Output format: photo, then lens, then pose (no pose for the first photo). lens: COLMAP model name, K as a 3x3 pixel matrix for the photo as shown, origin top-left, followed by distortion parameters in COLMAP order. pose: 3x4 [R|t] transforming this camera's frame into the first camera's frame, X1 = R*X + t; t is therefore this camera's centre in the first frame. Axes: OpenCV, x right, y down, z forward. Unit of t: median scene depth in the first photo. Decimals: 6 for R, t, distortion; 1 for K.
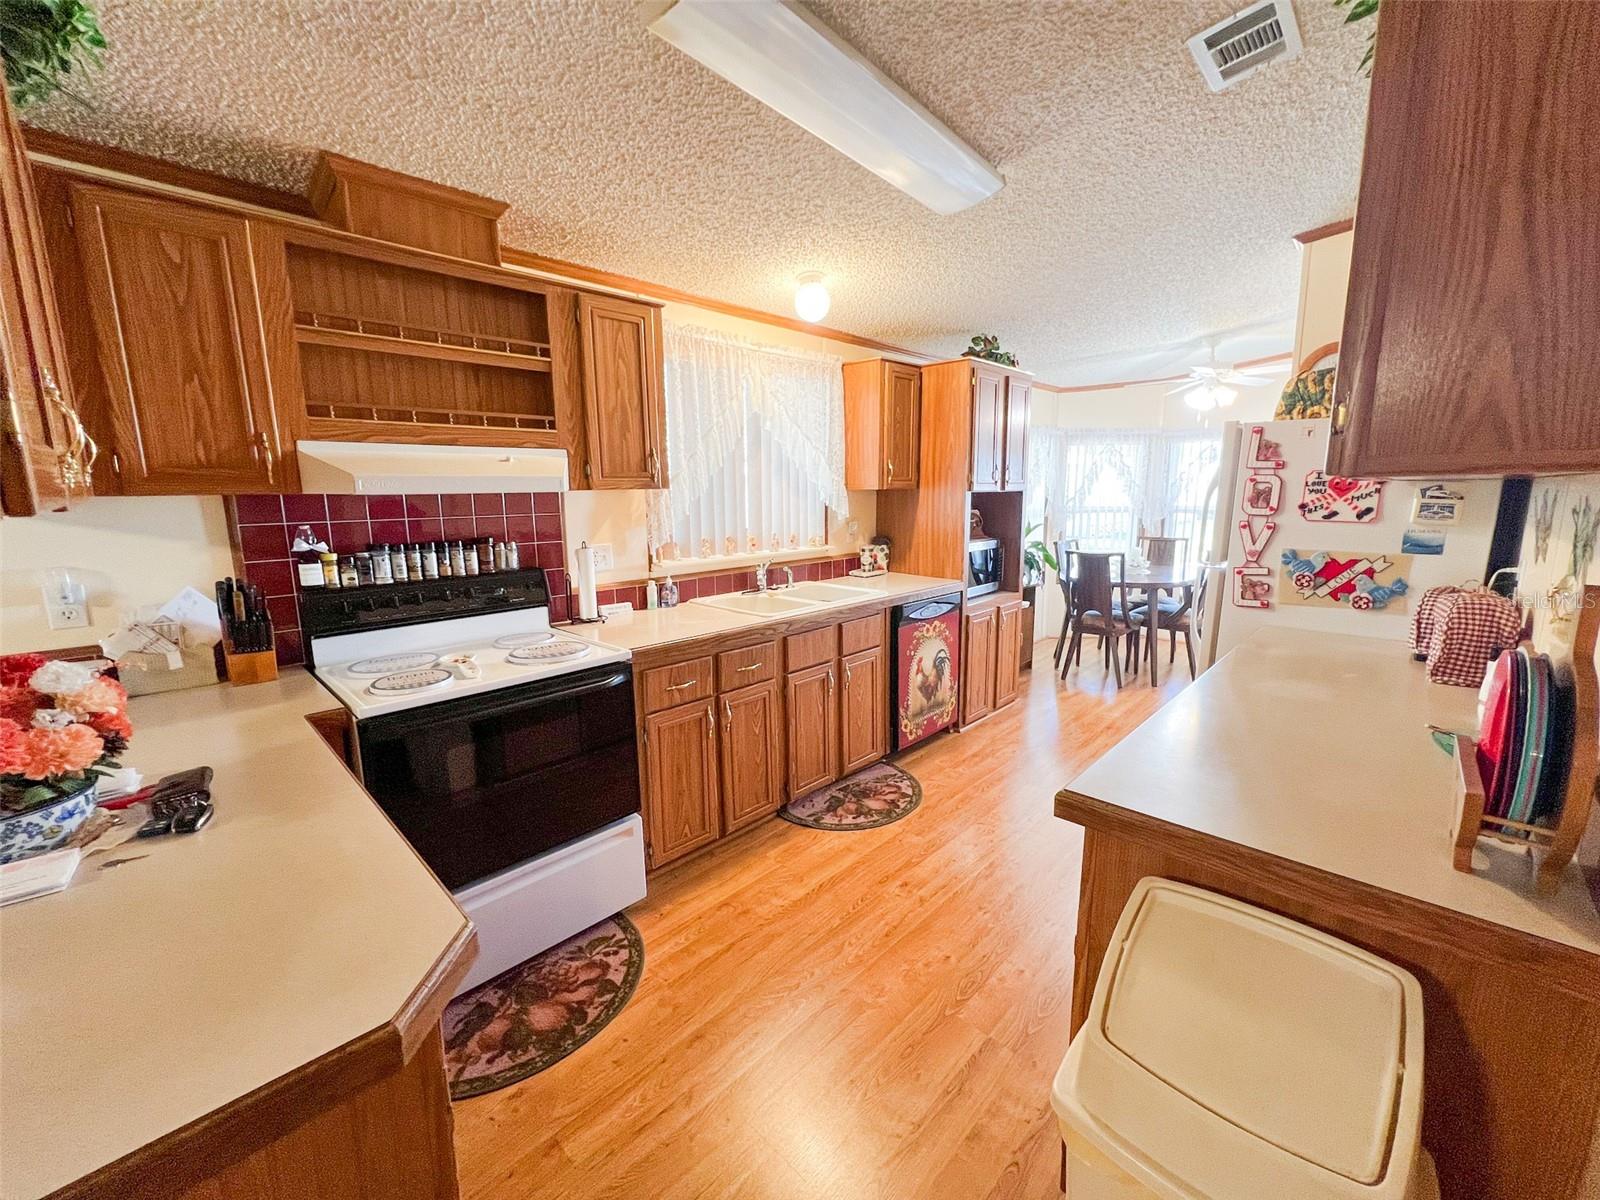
lens RADIAL K [[641.3, 0, 790.9], [0, 641.3, 603.4], [0, 0, 1]] dist [-0.001026, 0.000245]
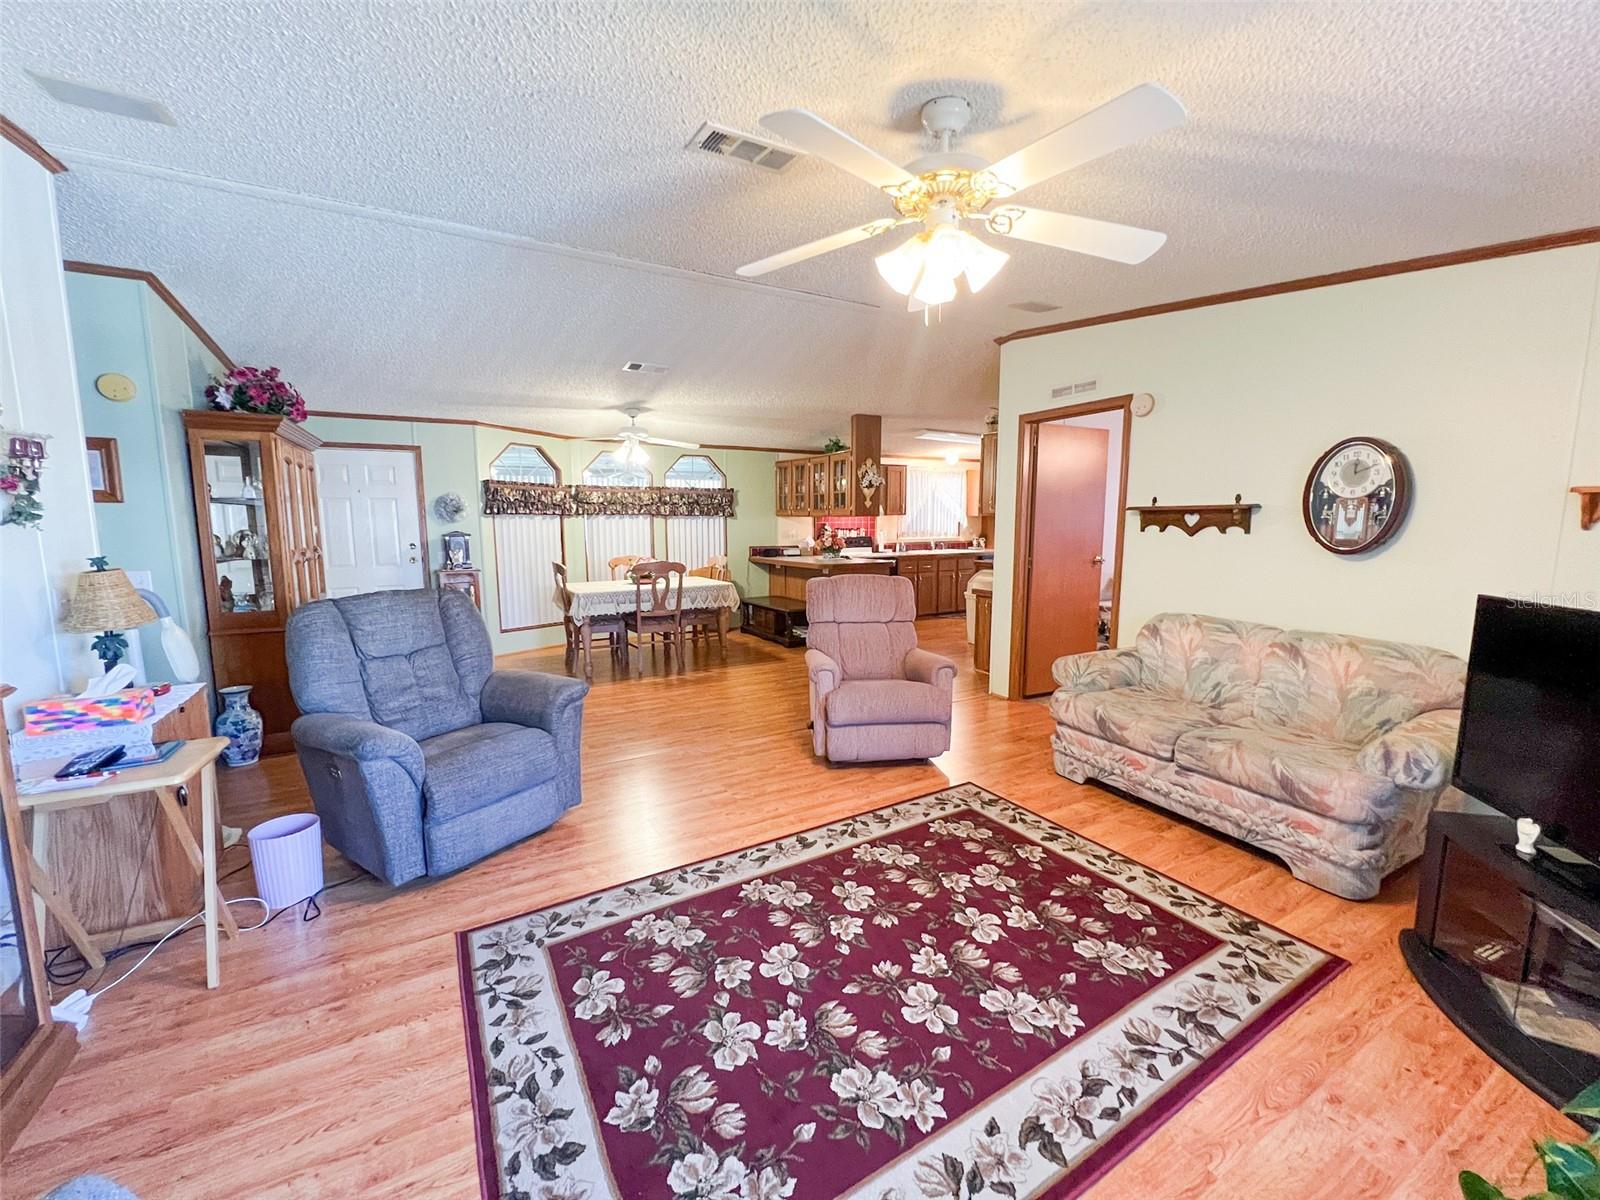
lens RADIAL K [[641.3, 0, 796.4], [0, 641.3, 596.2], [0, 0, 1]] dist [-0.001026, 0.000245]
pose [[0.962049, 0.045156, -0.269113, 0.137309], [-0.057754, 0.997566, -0.039080, 0.306623], [0.266694, 0.053139, 0.962315, -1.774966]]
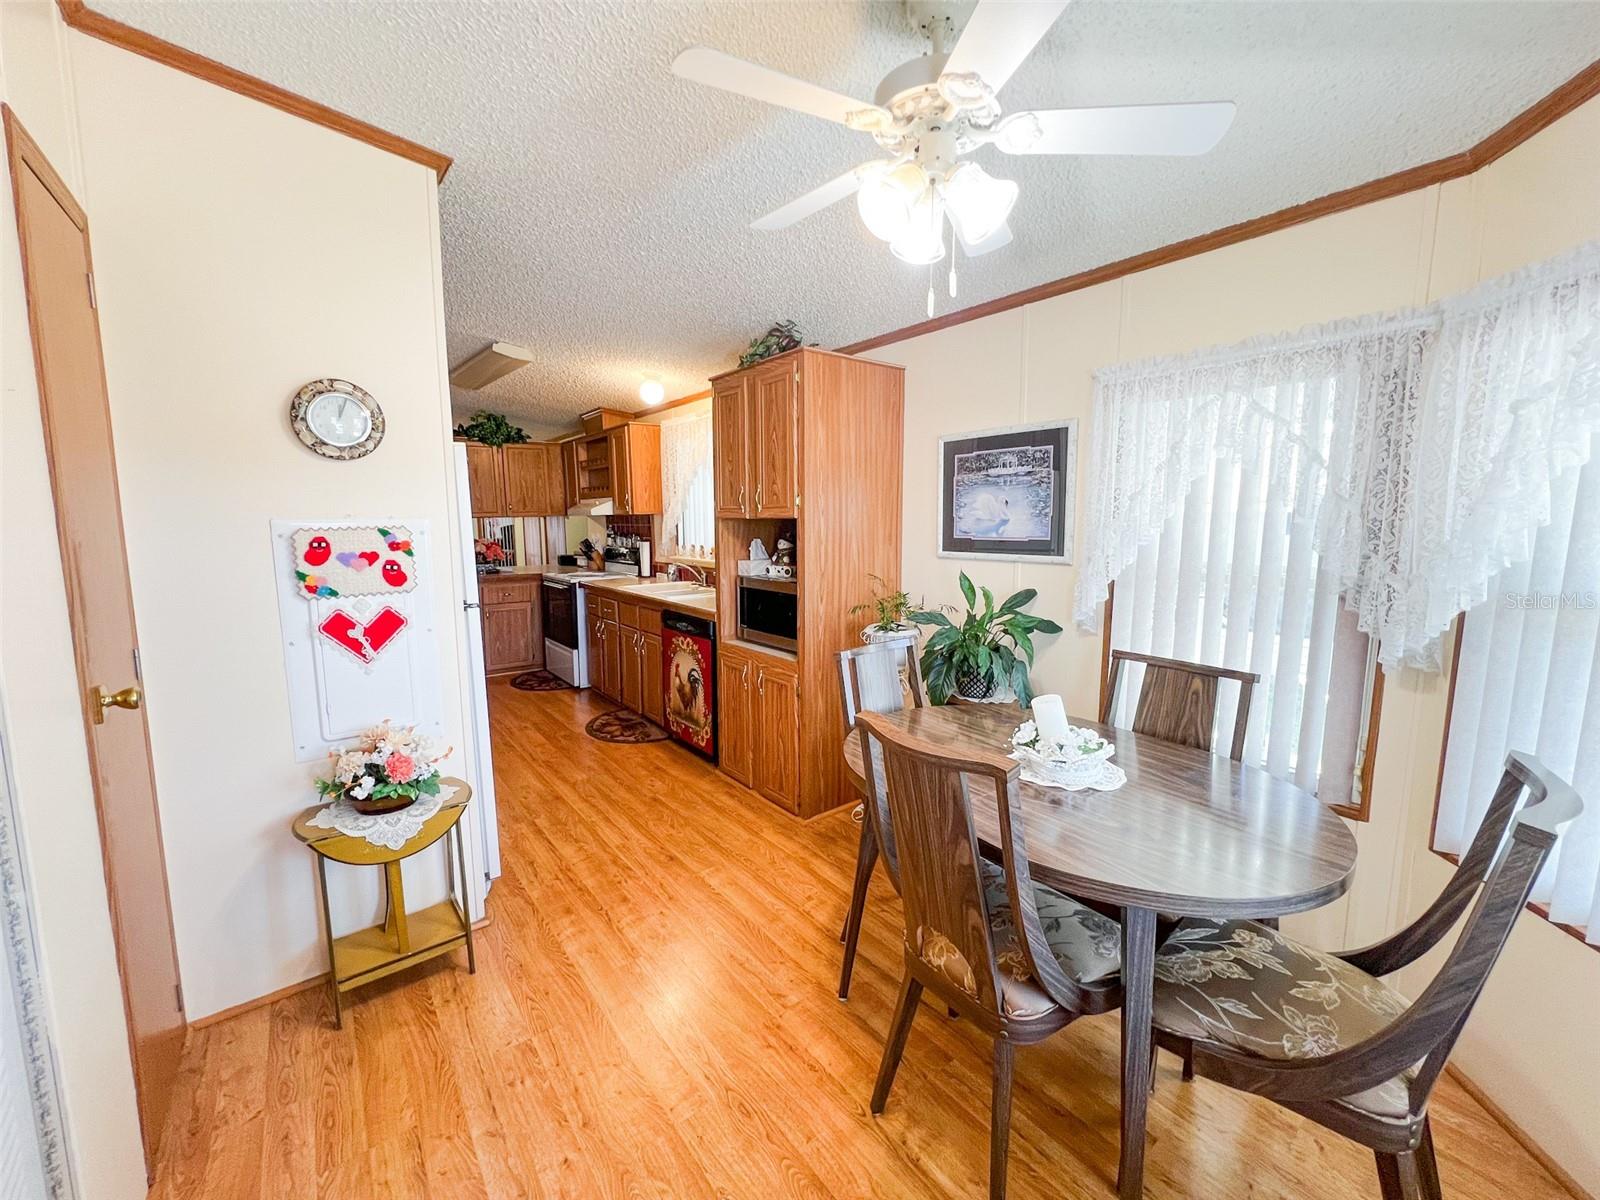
lens RADIAL K [[641.3, 0, 801.5], [0, 641.3, 598.7], [0, 0, 1]] dist [-0.001026, 0.000245]
pose [[-0.130402, 0.139937, -0.981536, 1.526553], [-0.164654, 0.973185, 0.160622, -0.293759], [0.977693, 0.182560, -0.103864, 1.576824]]
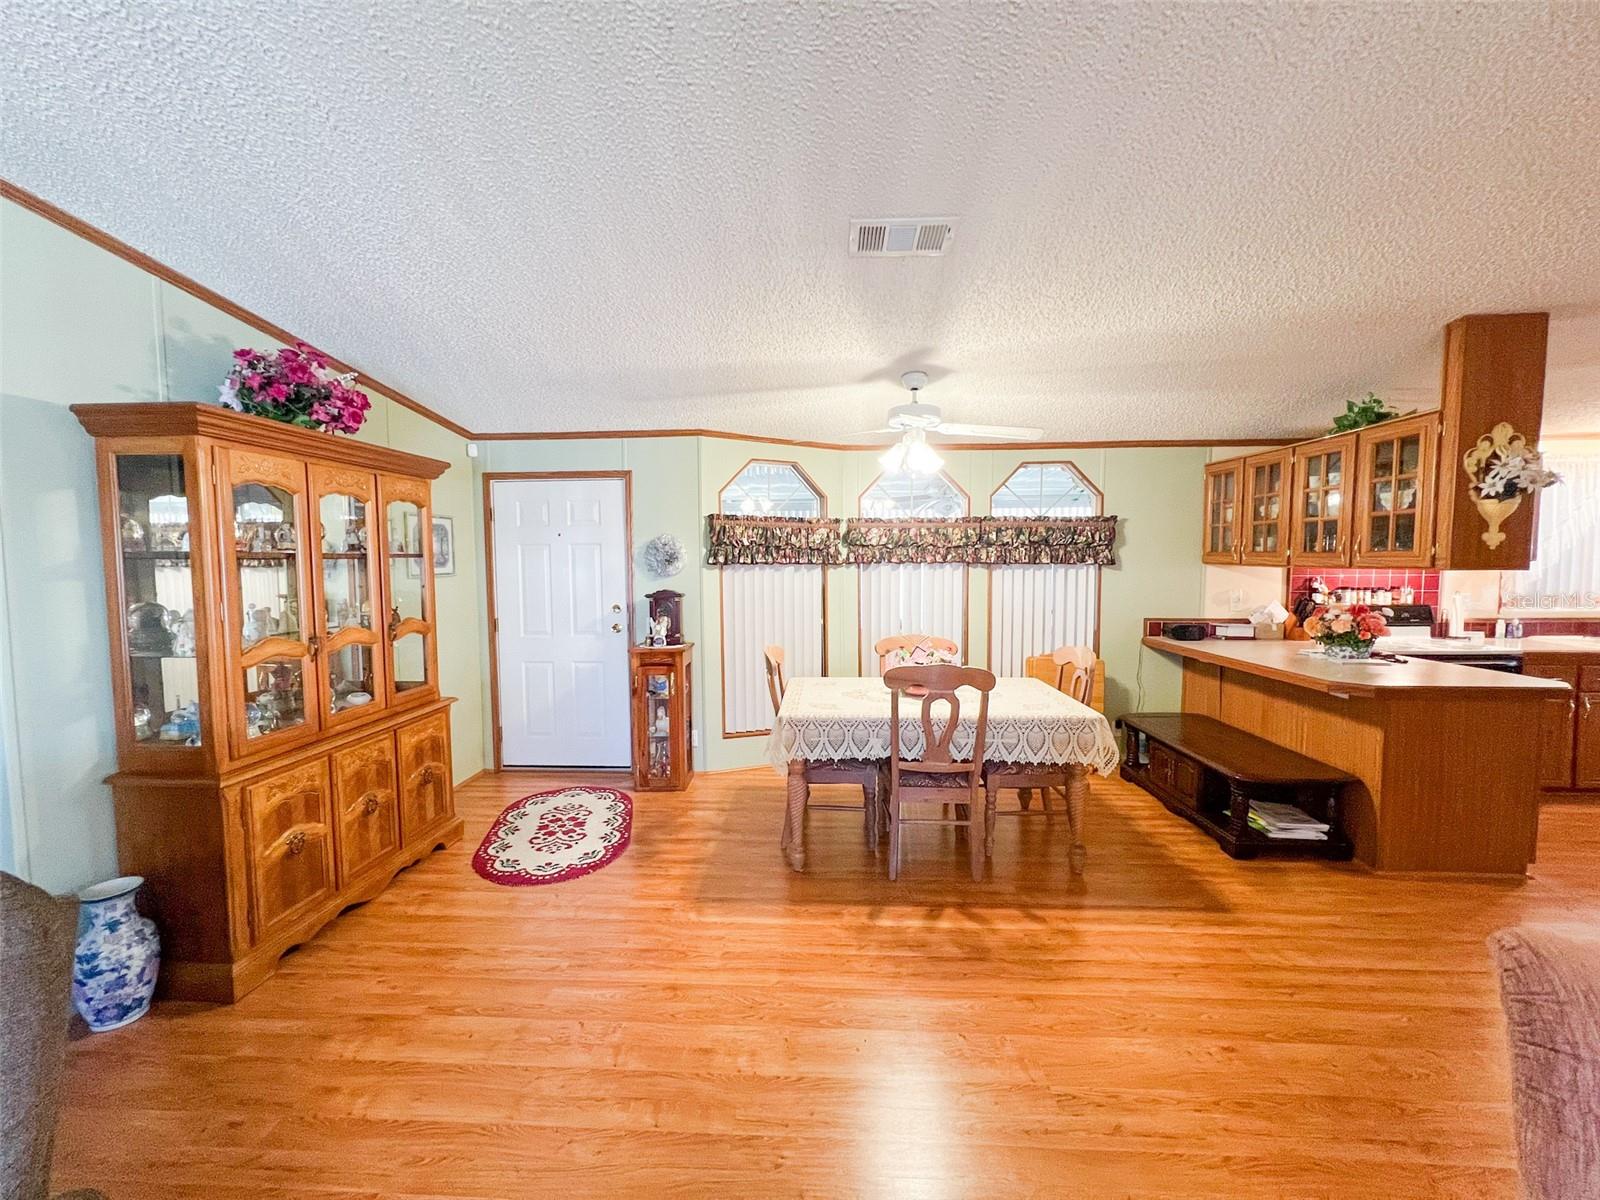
lens RADIAL K [[648.0, 0, 788.6], [0, 648.0, 598.4], [0, 0, 1]] dist [0.003503, -0.000424]
pose [[0.664420, 0.057383, -0.745153, -0.153029], [-0.130677, 0.990608, -0.040233, 0.157555], [0.735846, 0.124106, 0.665679, -1.026421]]
